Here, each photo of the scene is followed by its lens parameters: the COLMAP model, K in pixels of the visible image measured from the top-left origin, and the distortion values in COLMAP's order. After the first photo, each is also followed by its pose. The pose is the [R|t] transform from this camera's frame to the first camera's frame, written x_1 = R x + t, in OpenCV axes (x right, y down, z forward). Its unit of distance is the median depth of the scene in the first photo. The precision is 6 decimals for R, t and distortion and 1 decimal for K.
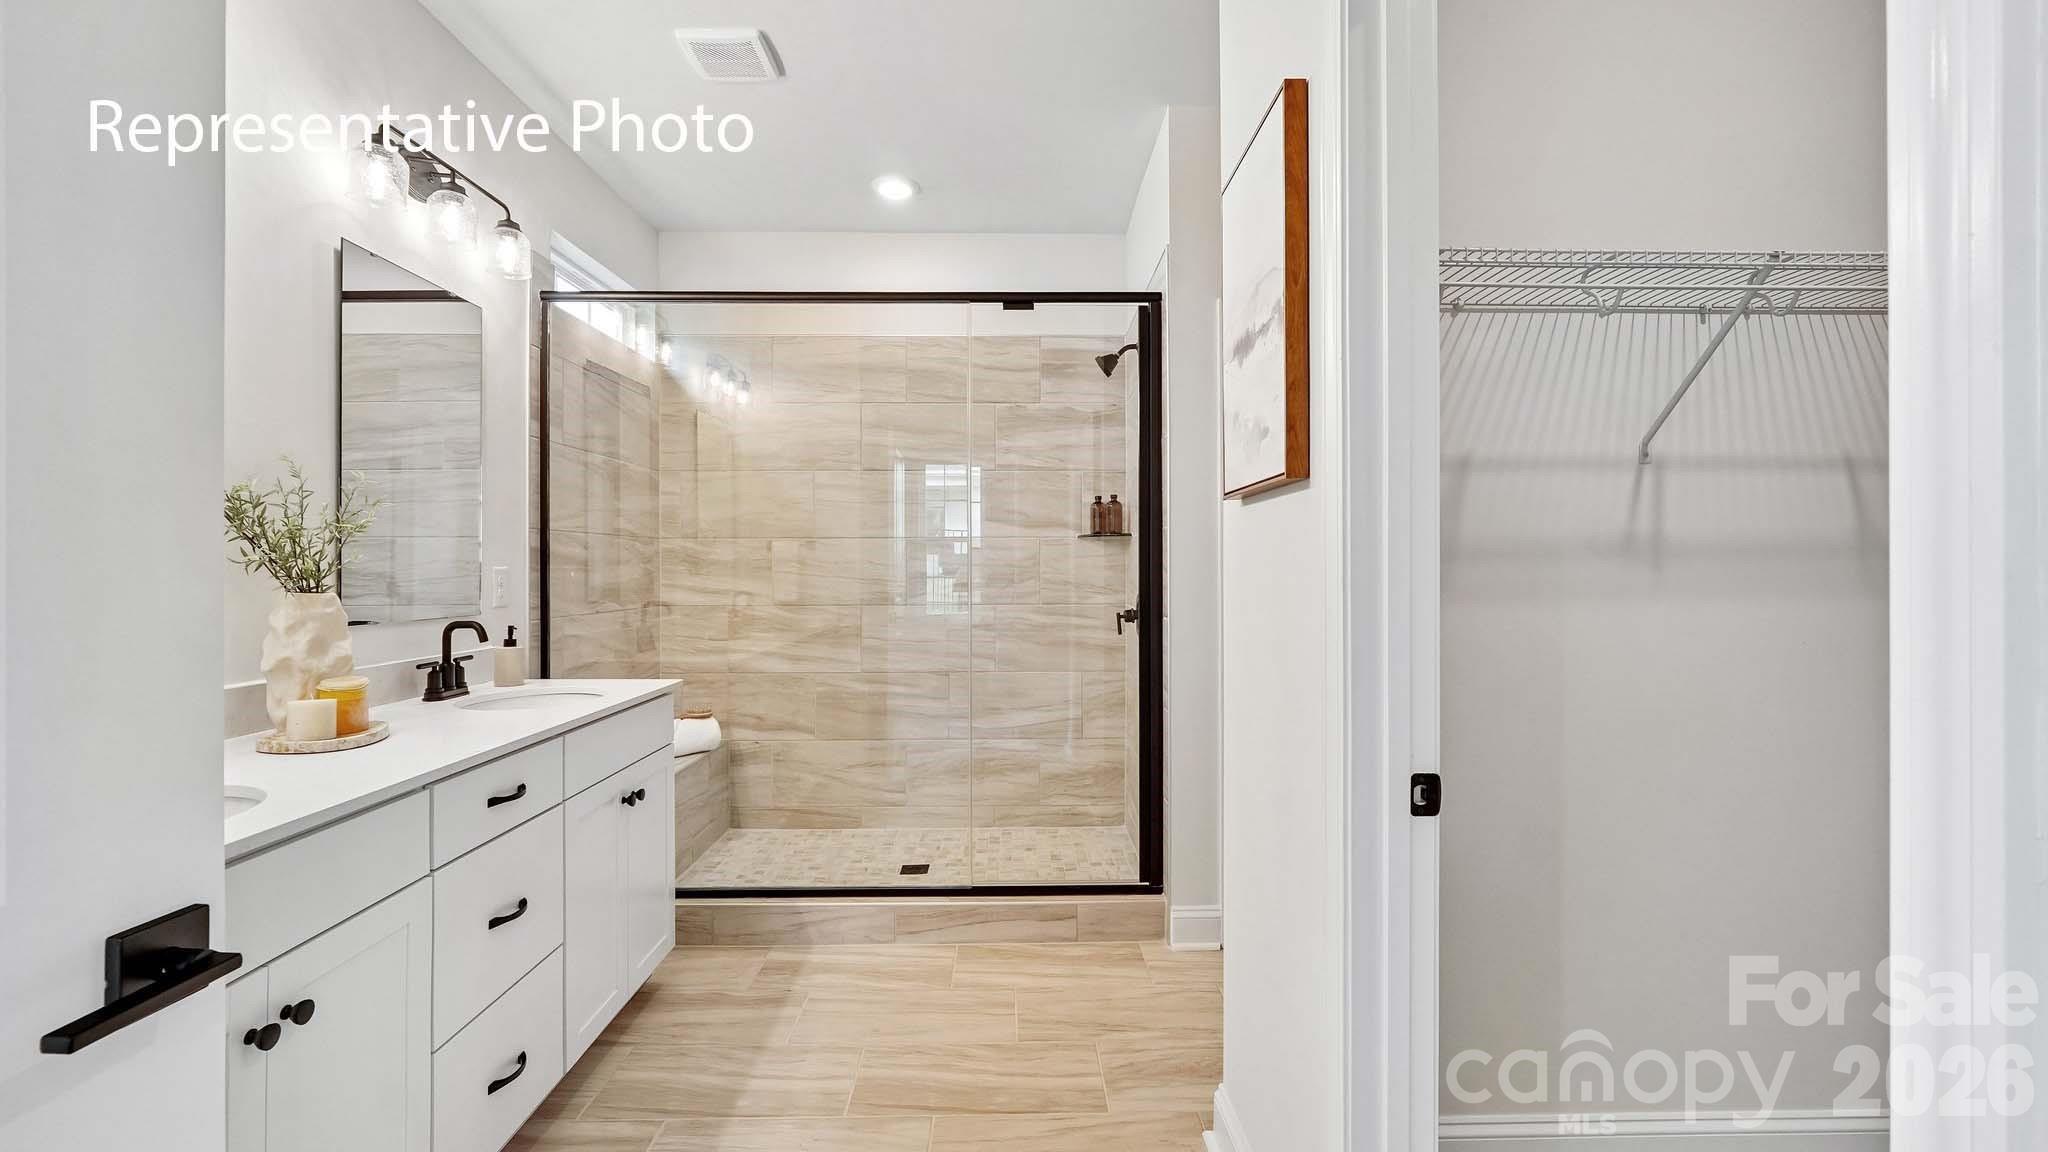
lens RADIAL K [[875.3, 0, 1024.0], [0, 875.3, 576.0], [0, 0, 1]] dist [-0.000461, 0.000086]
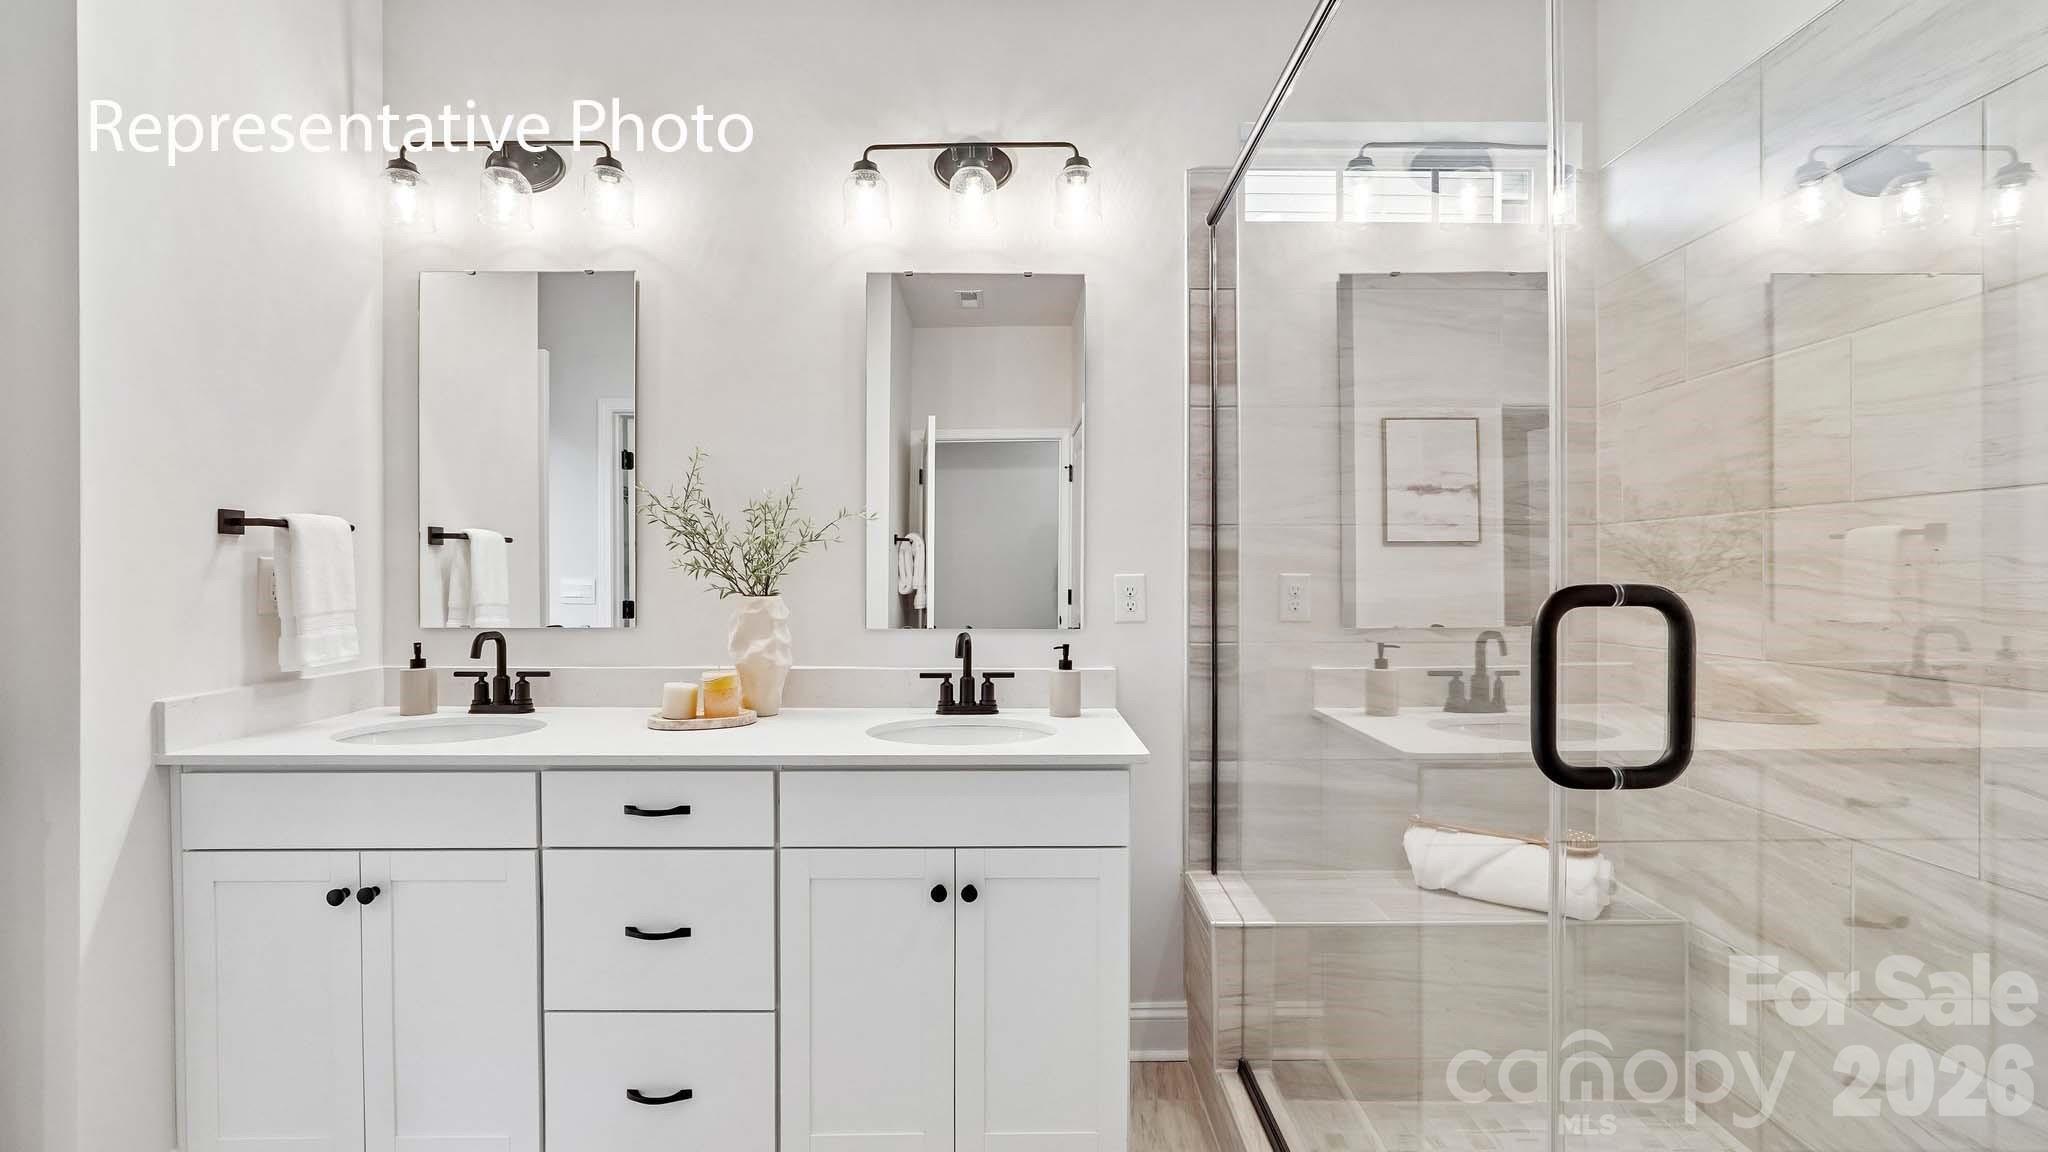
lens RADIAL K [[875.3, 0, 1024.0], [0, 875.3, 576.0], [0, 0, 1]] dist [-0.000461, 0.000086]
pose [[-0.017165, 0.004782, -0.999841, 0.252336], [-0.010217, 0.999936, 0.004958, -0.012171], [0.999800, 0.010301, -0.017115, 0.964176]]
